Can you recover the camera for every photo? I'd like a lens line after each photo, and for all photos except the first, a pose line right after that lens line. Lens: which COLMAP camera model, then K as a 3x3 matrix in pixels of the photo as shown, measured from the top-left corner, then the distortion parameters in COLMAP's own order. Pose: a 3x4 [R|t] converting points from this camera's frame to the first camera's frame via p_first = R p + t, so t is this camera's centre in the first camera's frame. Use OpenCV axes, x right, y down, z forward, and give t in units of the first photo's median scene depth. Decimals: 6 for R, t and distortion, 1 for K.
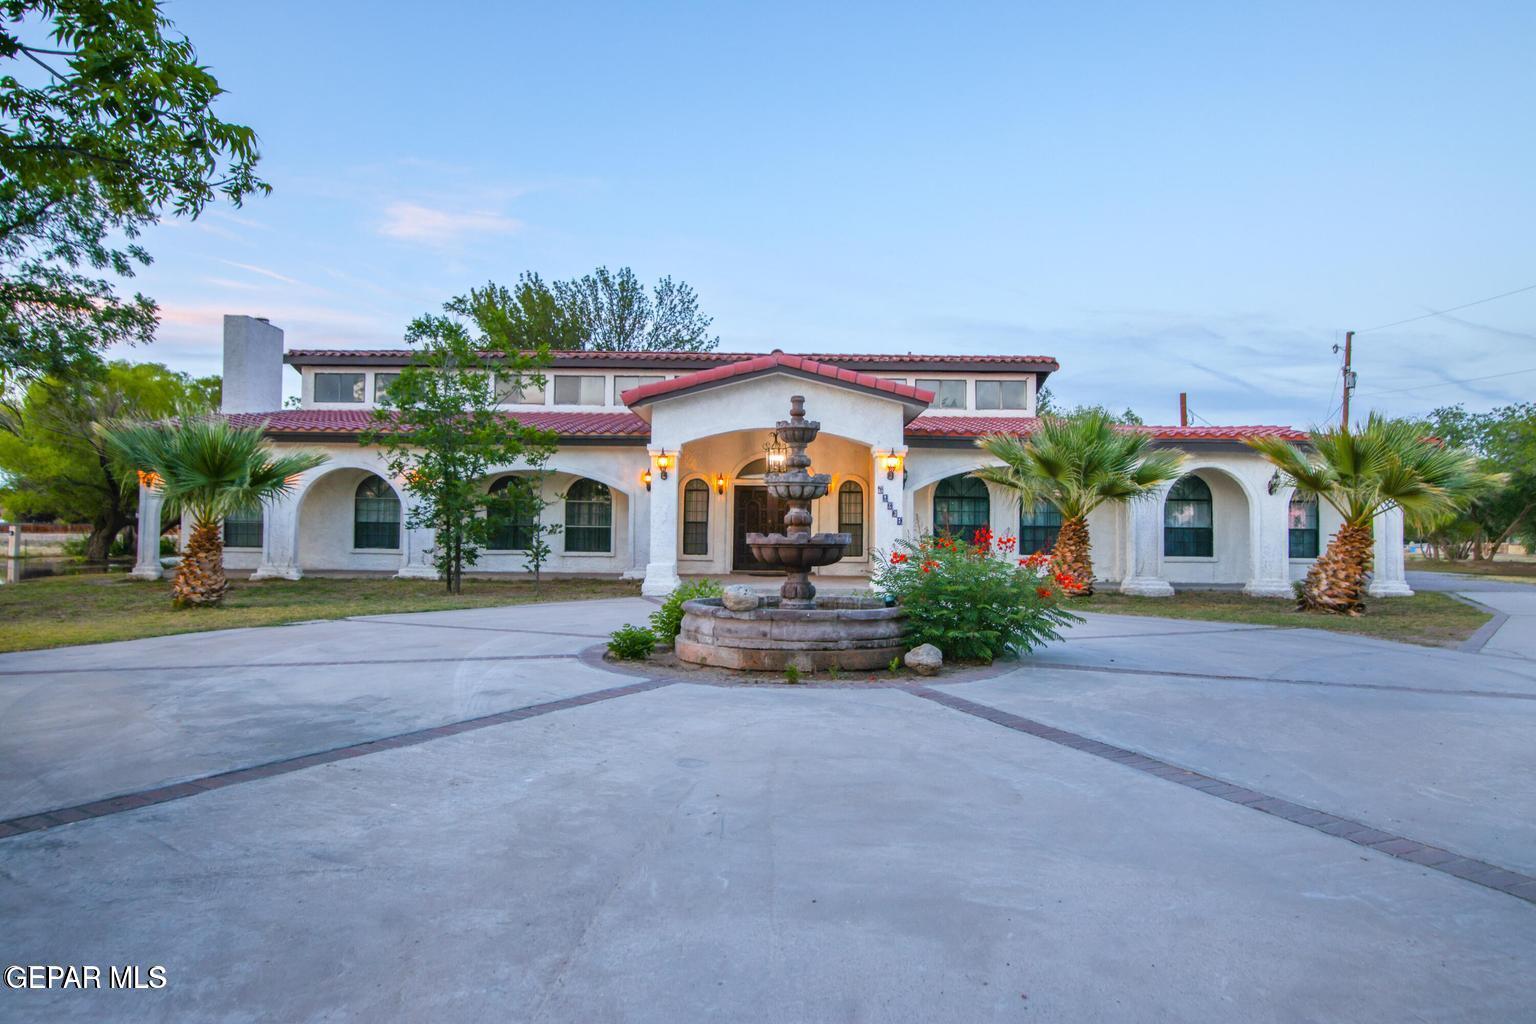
lens RADIAL K [[1005.0, 0, 768.0], [0, 1005.0, 512.0], [0, 0, 1]] dist [-0.000647, -0.000187]
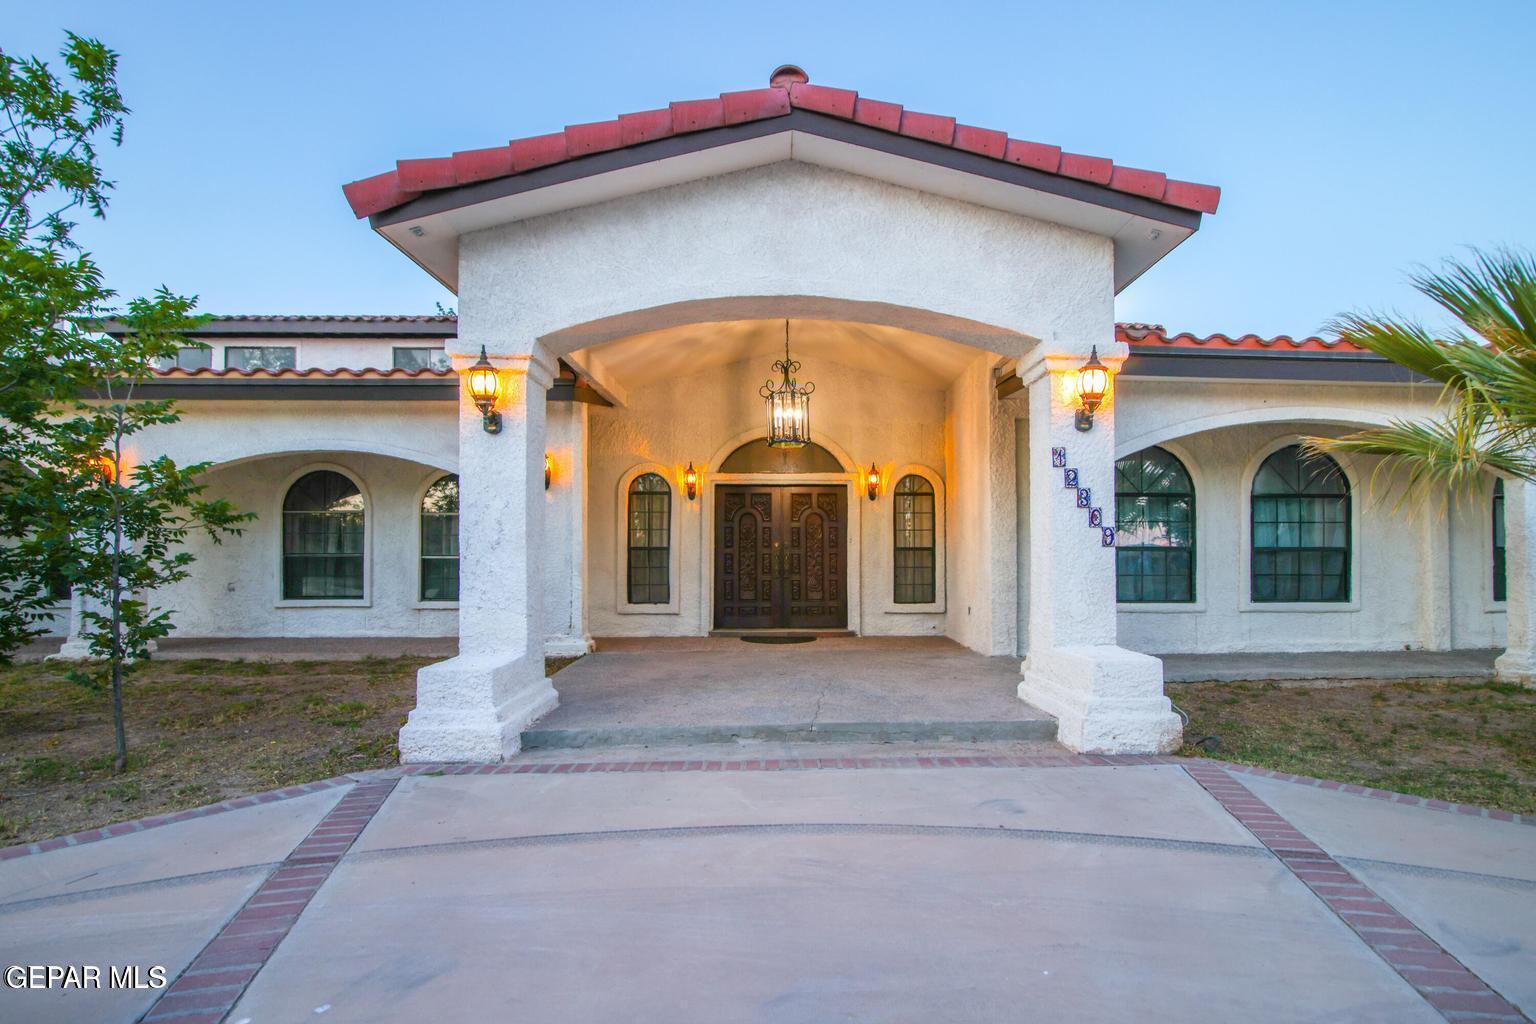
lens RADIAL K [[726.3, 0, 771.0], [0, 726.3, 552.0], [0, 0, 1]] dist [-0.017065, 0.000299]
pose [[0.999907, -0.010839, -0.008227, 0.002073], [0.010940, 0.999864, 0.012335, 0.008112], [0.008092, -0.012424, 0.999890, 0.581924]]
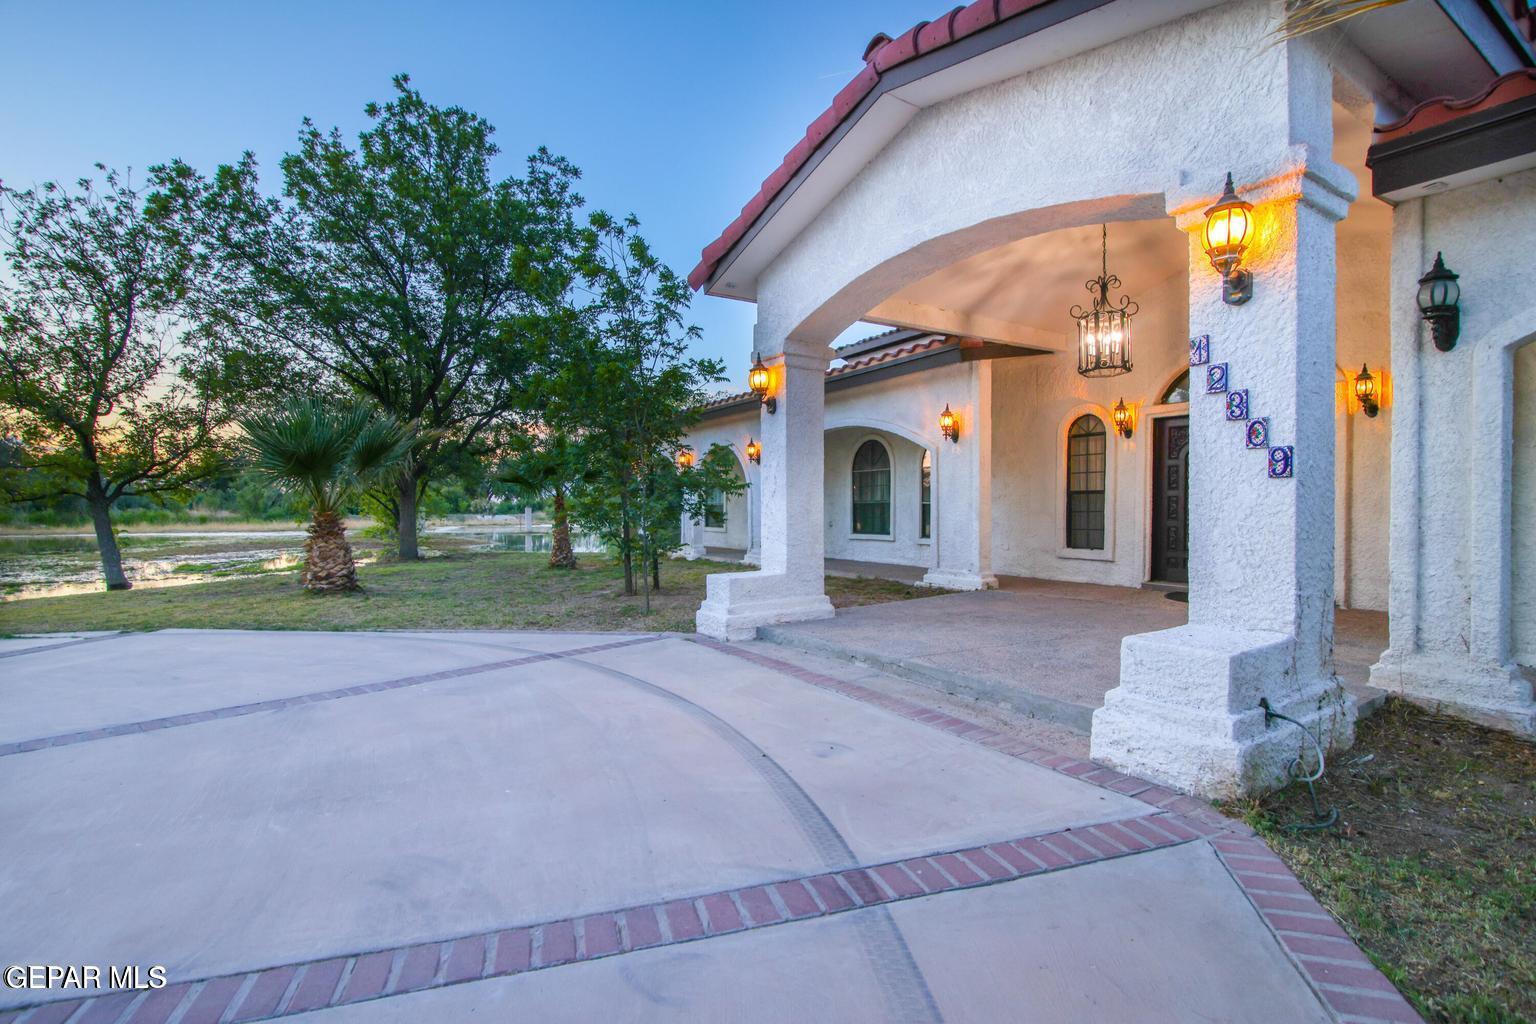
lens RADIAL K [[688.9, 0, 777.7], [0, 688.9, 511.4], [0, 0, 1]] dist [-0.016149, -0.000041]
pose [[0.513888, -0.006900, -0.857829, 0.170383], [0.027486, 0.999587, 0.008426, 0.013205], [0.857417, -0.027908, 0.513865, 0.654376]]
